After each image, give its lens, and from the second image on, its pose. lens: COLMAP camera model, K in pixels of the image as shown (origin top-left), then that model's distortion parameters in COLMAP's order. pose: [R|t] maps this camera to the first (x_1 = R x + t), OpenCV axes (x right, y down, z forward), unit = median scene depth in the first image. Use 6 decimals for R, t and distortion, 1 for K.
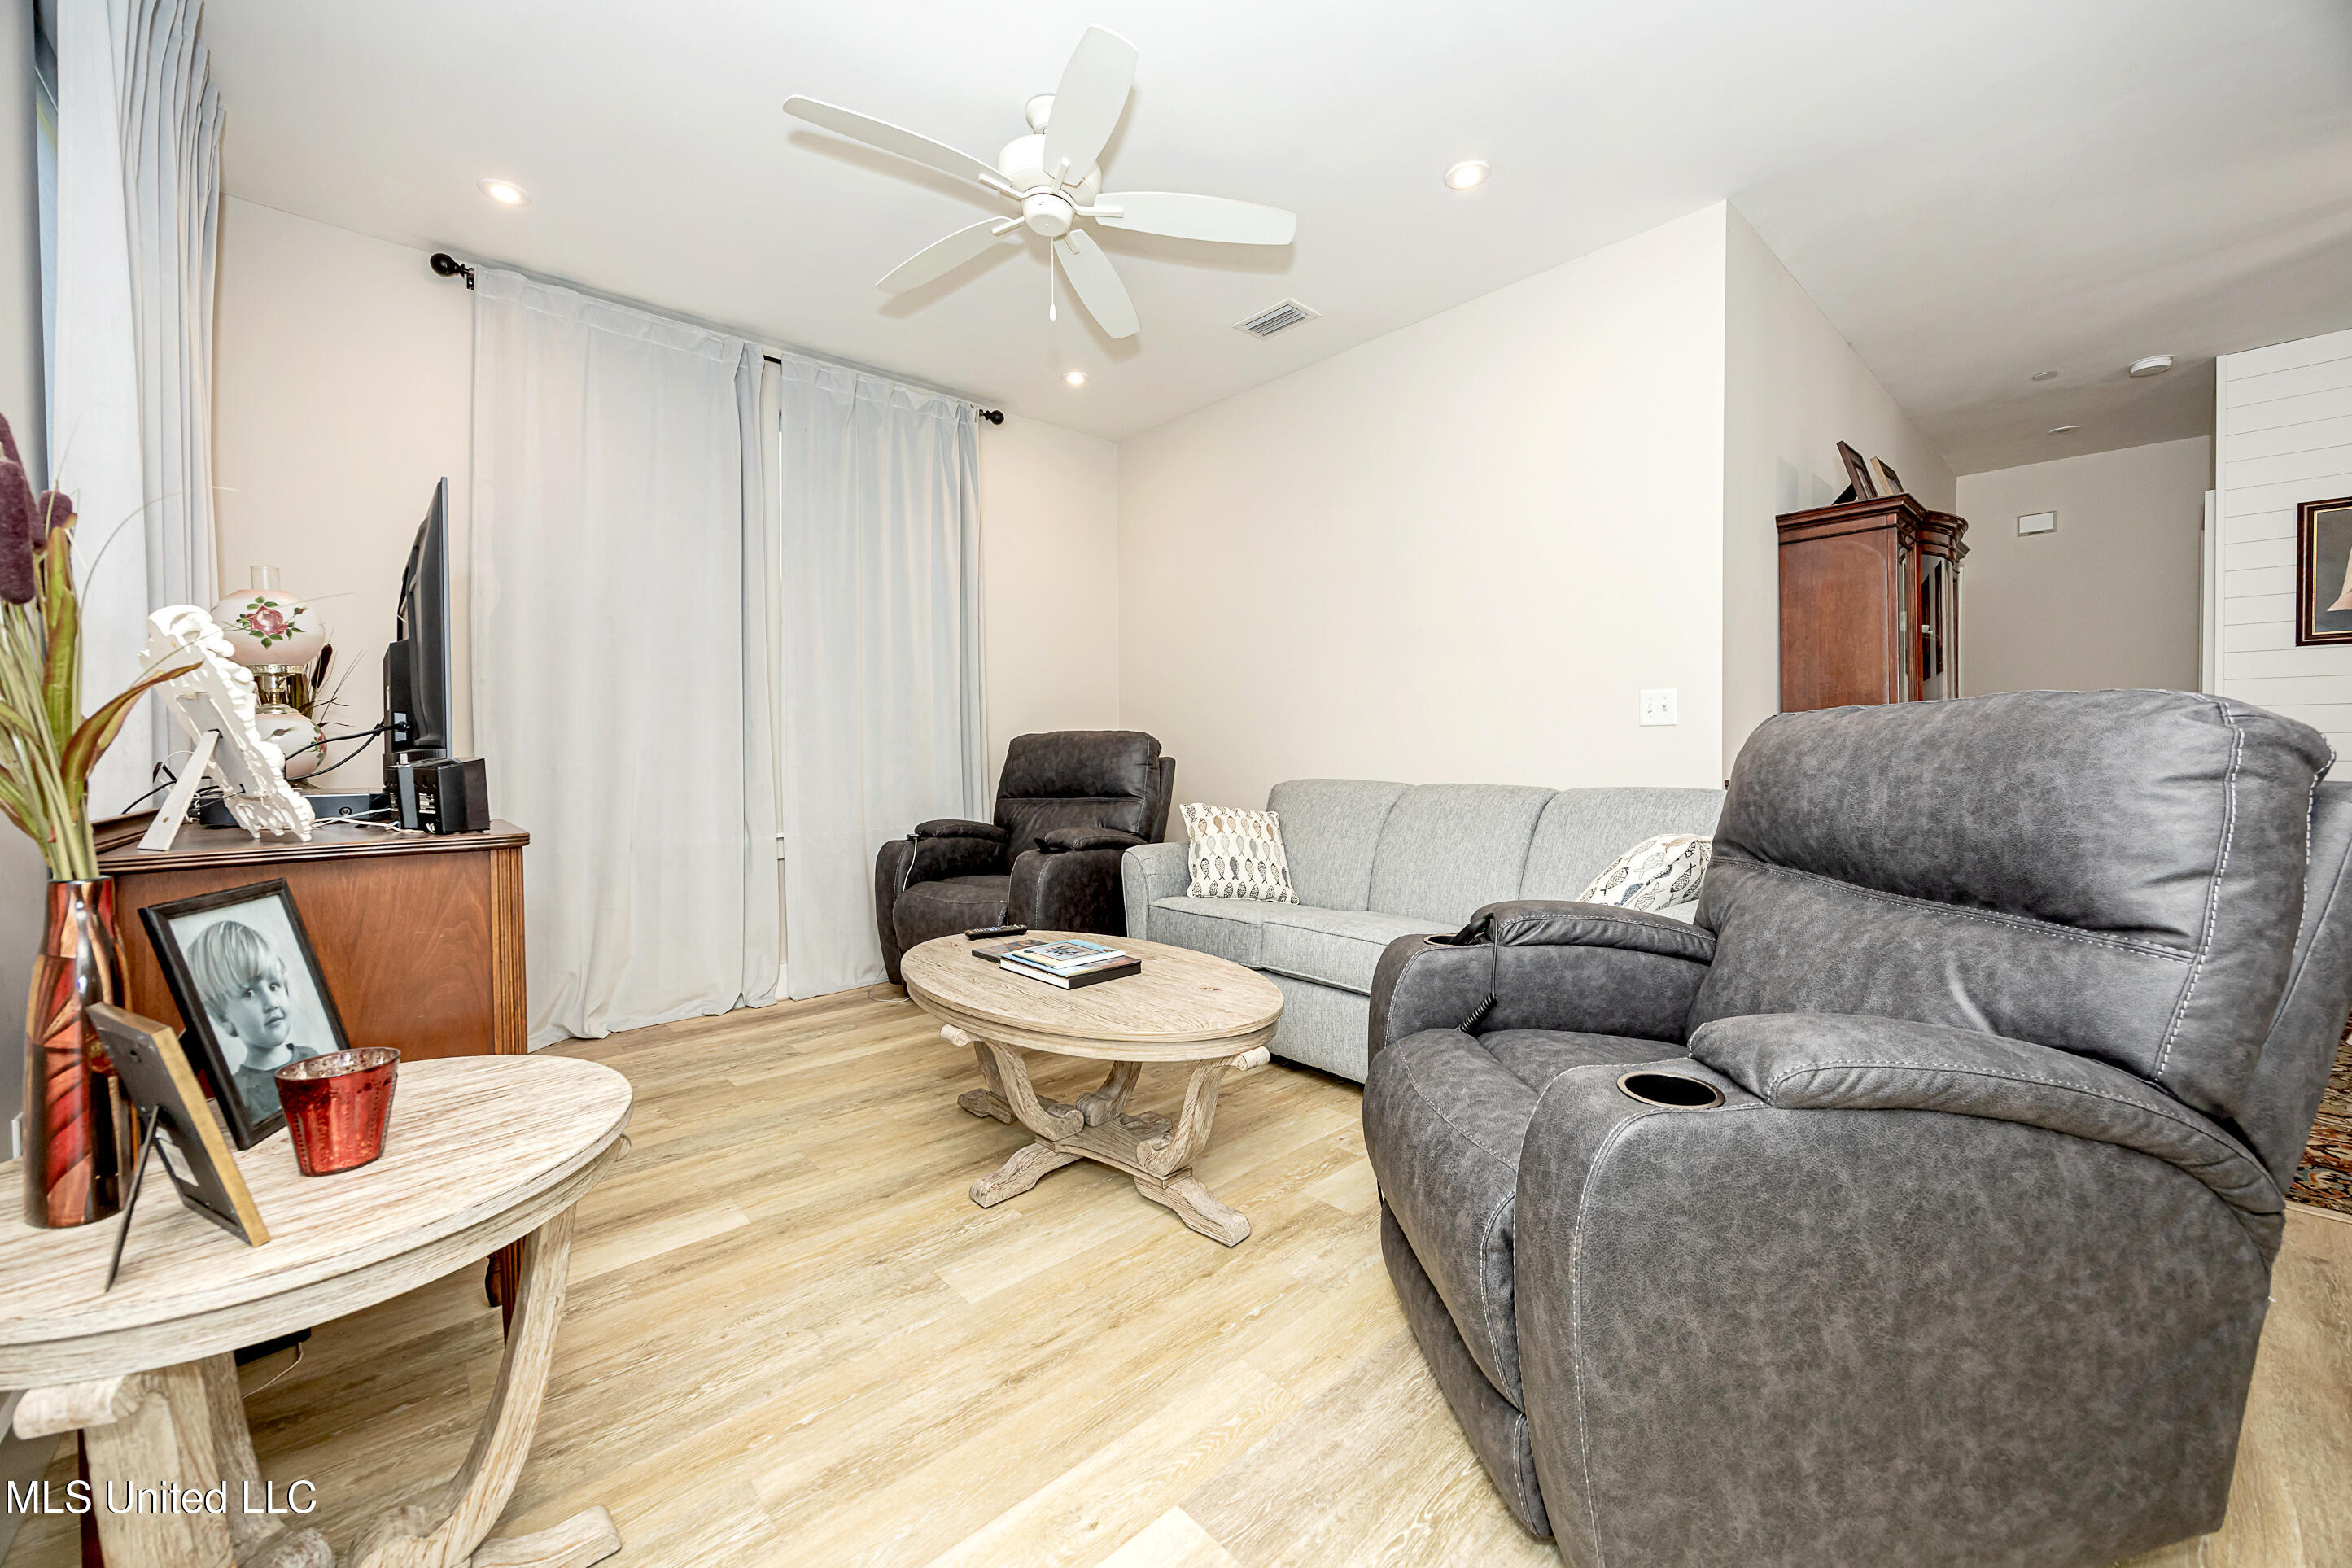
lens RADIAL K [[912.9, 0, 1177.1], [0, 912.9, 808.9], [0, 0, 1]] dist [0.007172, -0.004172]
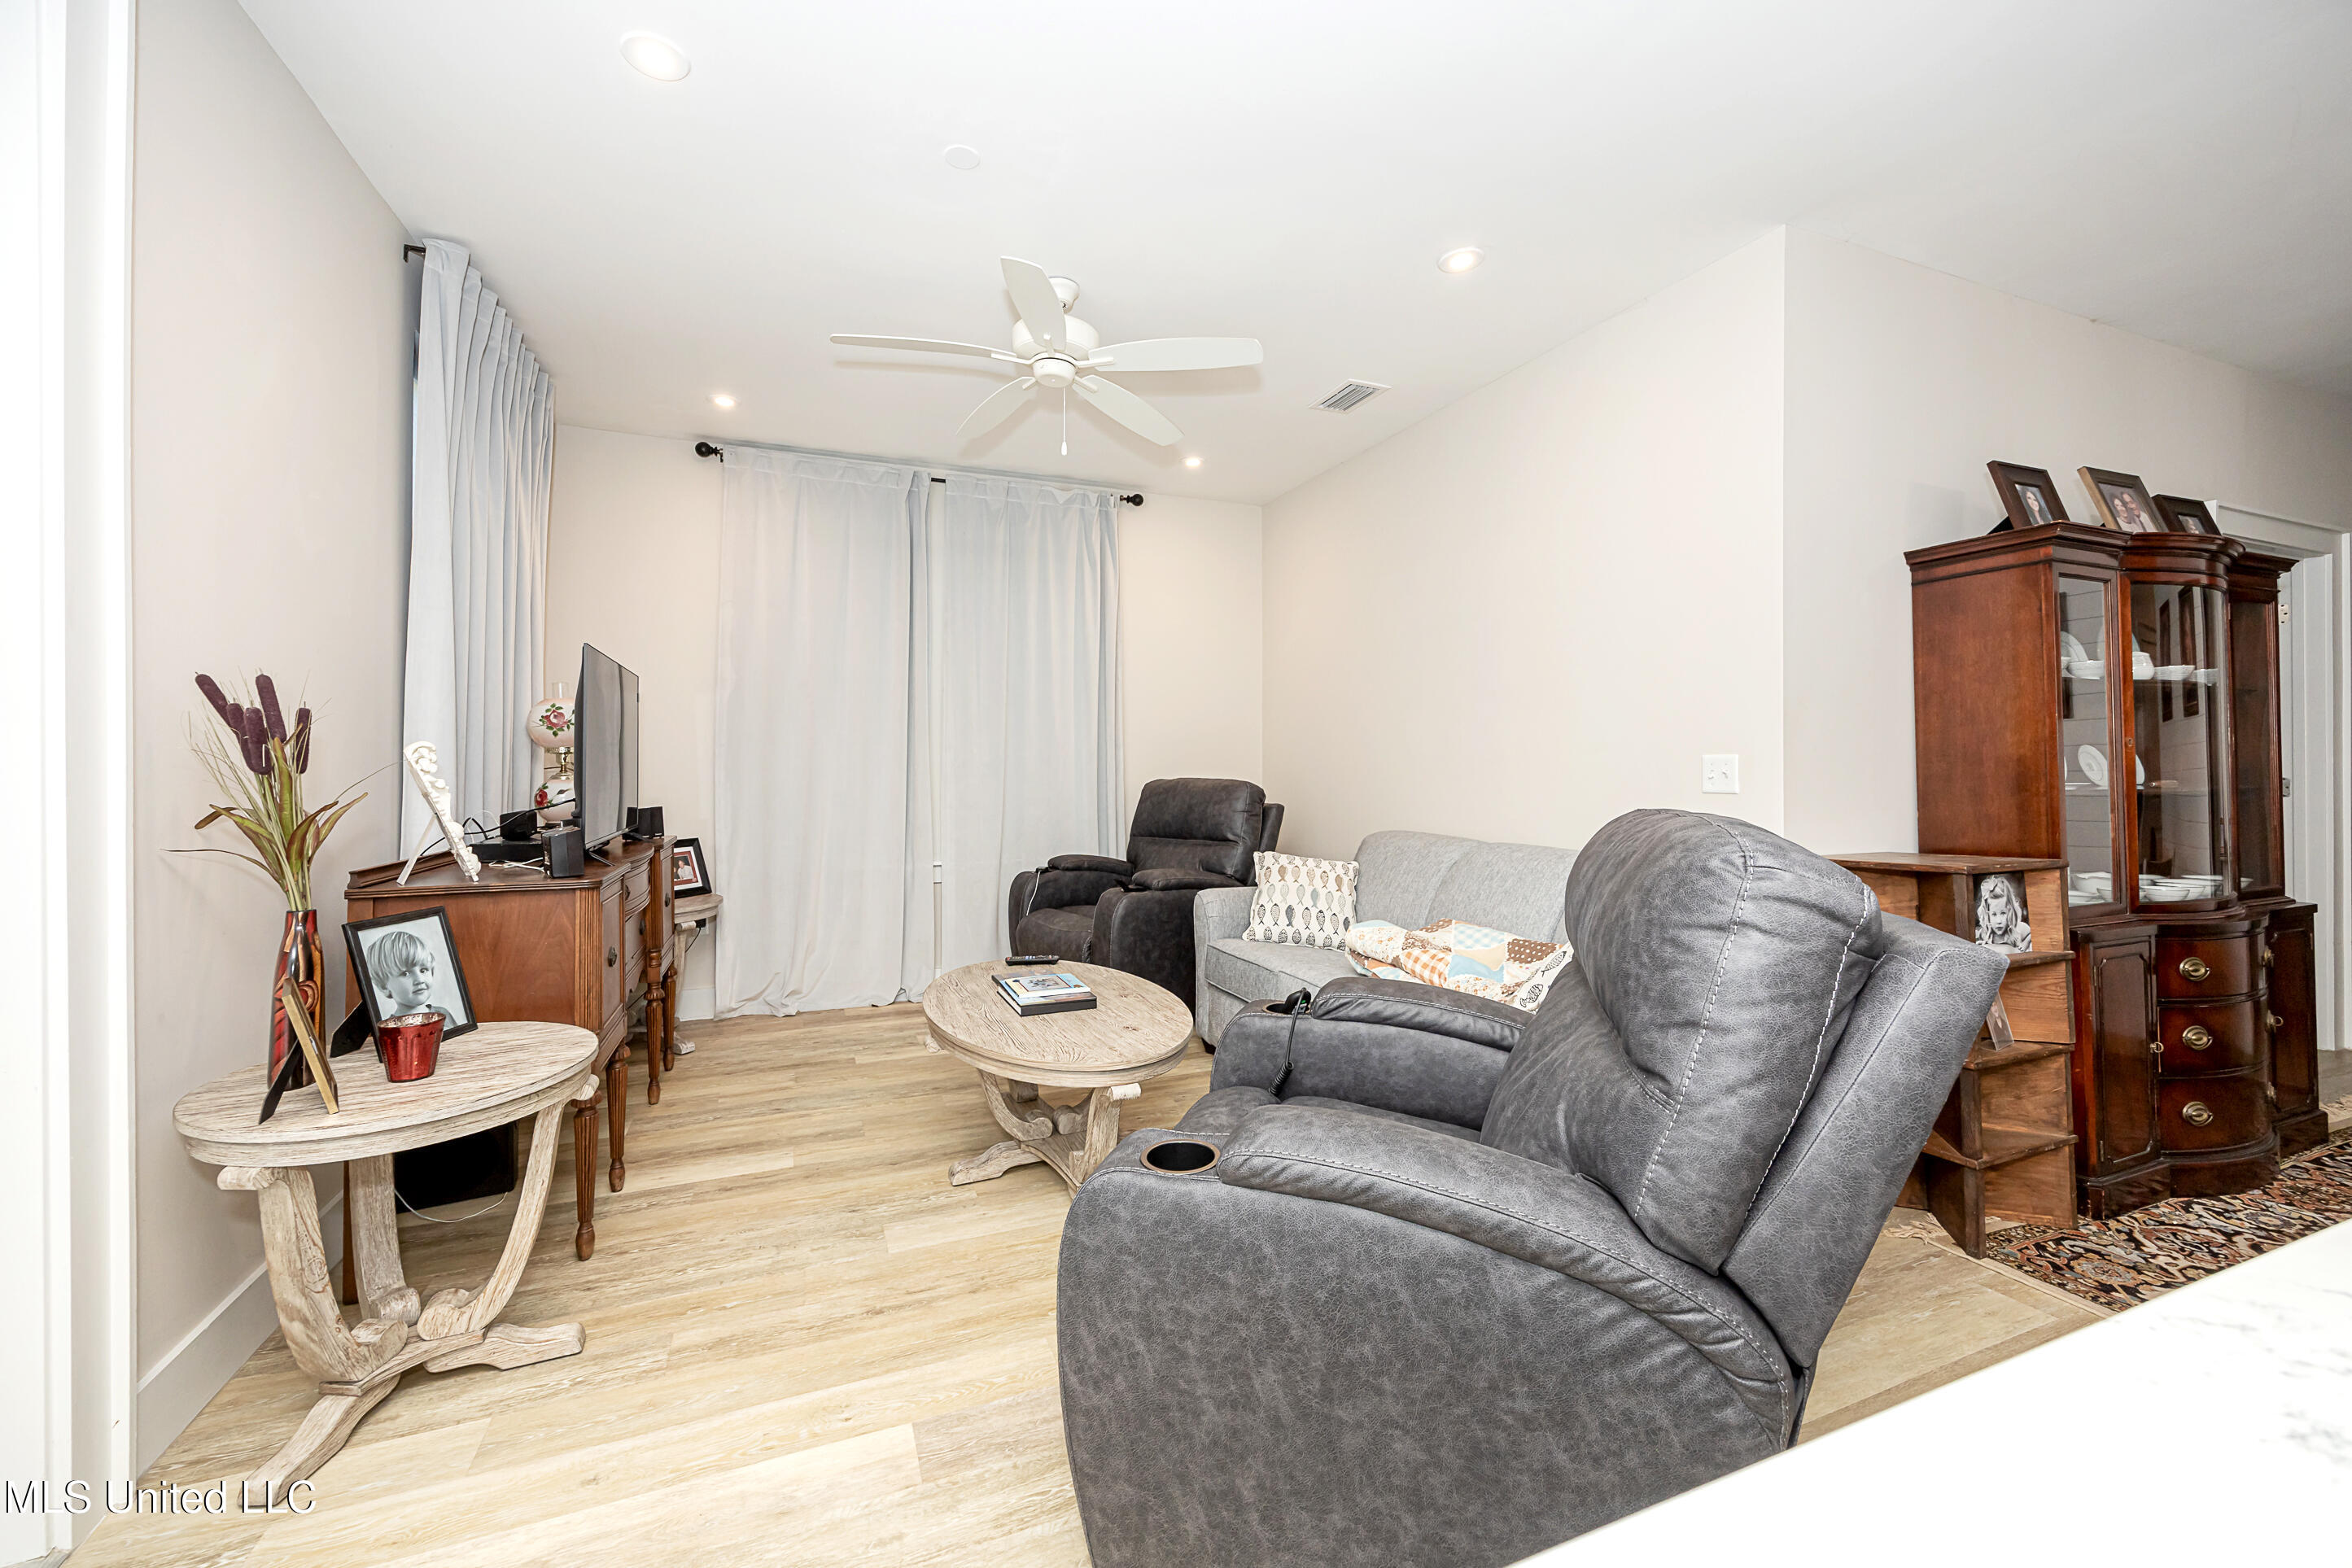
lens RADIAL K [[912.9, 0, 1177.1], [0, 912.9, 808.9], [0, 0, 1]] dist [0.007172, -0.004172]
pose [[0.939648, 0.026320, -0.341129, 0.935994], [-0.031856, 0.999436, -0.010636, -0.137605], [0.340657, 0.020861, 0.939956, -0.142860]]
